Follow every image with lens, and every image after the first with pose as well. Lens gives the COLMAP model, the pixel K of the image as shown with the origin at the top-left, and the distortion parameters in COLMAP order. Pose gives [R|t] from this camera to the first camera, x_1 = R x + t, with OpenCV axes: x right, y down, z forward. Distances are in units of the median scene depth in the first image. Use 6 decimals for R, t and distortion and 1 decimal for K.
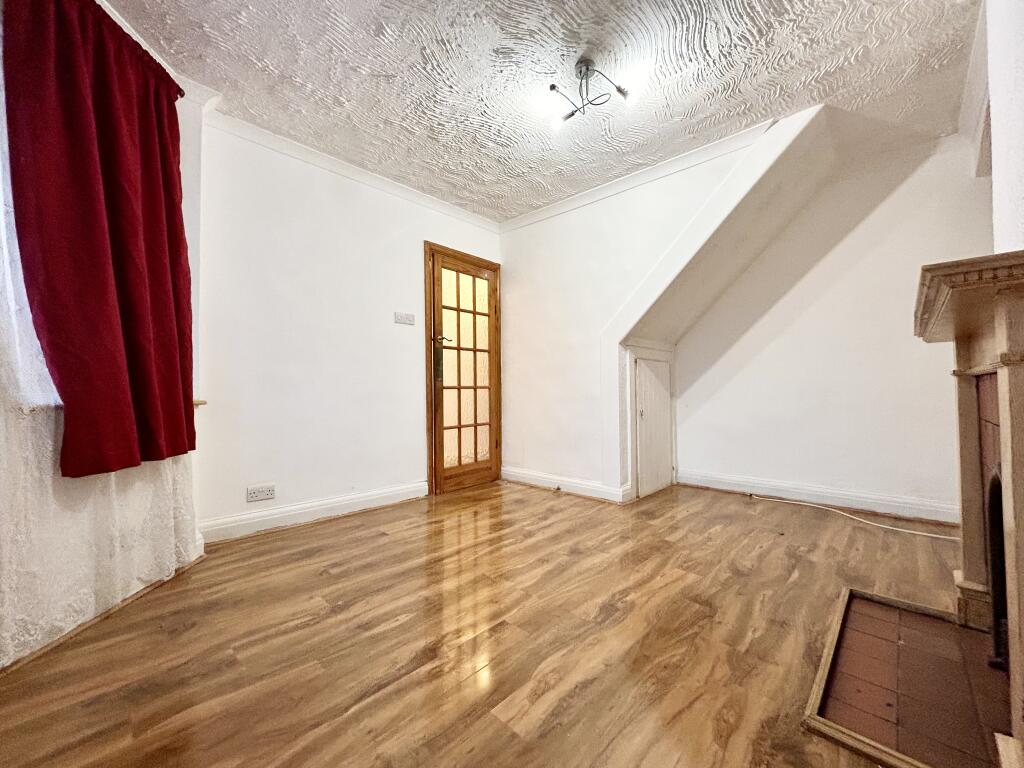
lens RADIAL K [[413.3, 0, 510.8], [0, 413.3, 380.4], [0, 0, 1]] dist [-0.005169, 0.003207]
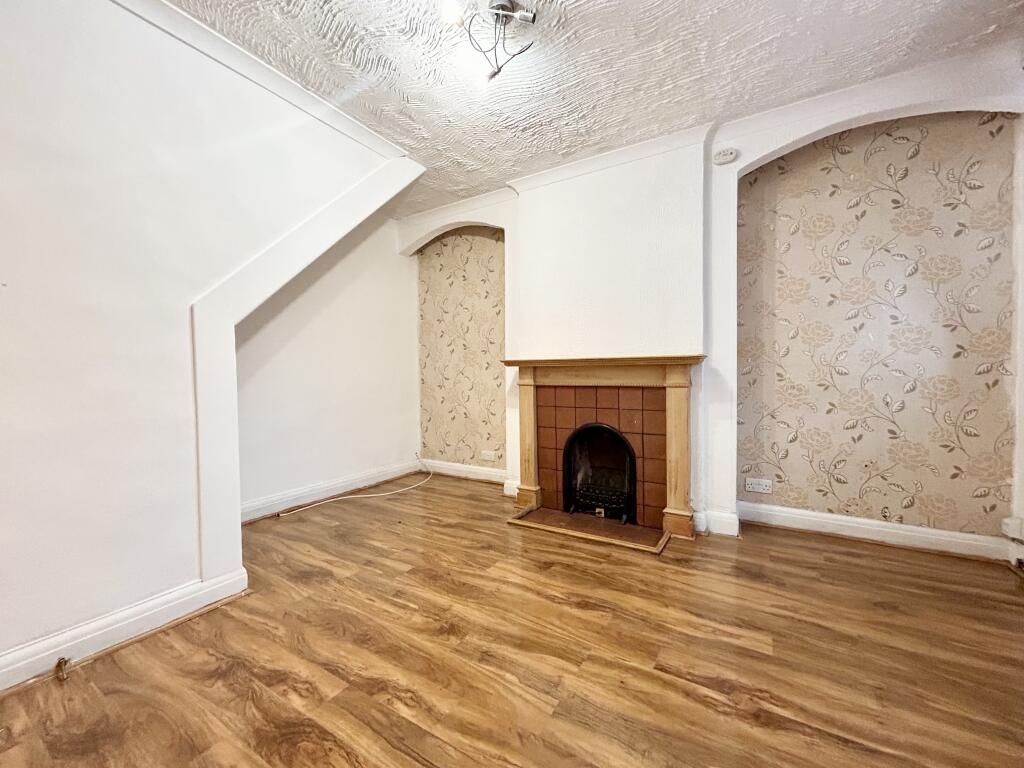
lens RADIAL K [[413.3, 0, 510.8], [0, 413.3, 380.4], [0, 0, 1]] dist [-0.005169, 0.003207]
pose [[-0.213677, -0.006923, 0.976880, -0.651125], [-0.014422, 0.999888, 0.003932, -0.032936], [-0.976798, -0.013248, -0.213753, 1.199697]]
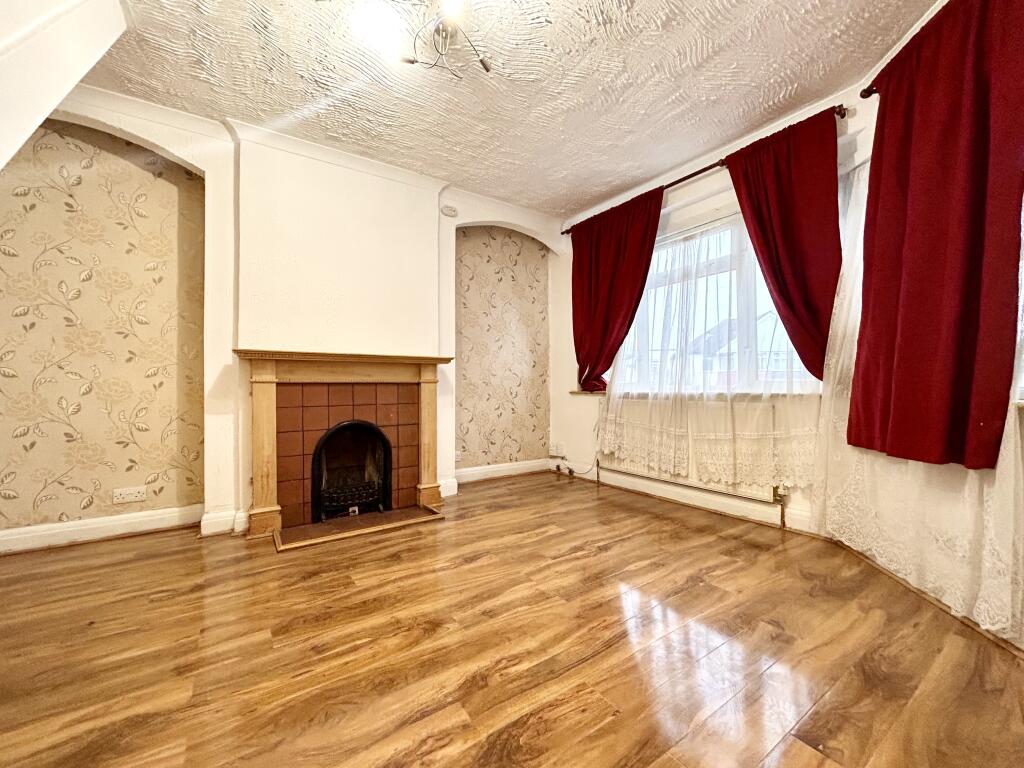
lens RADIAL K [[413.3, 0, 510.8], [0, 413.3, 380.4], [0, 0, 1]] dist [-0.005169, 0.003207]
pose [[-0.977579, 0.013812, 0.210116, -0.137405], [0.006517, 0.999353, -0.035369, 0.034249], [-0.210468, -0.033206, -0.977037, 1.888257]]
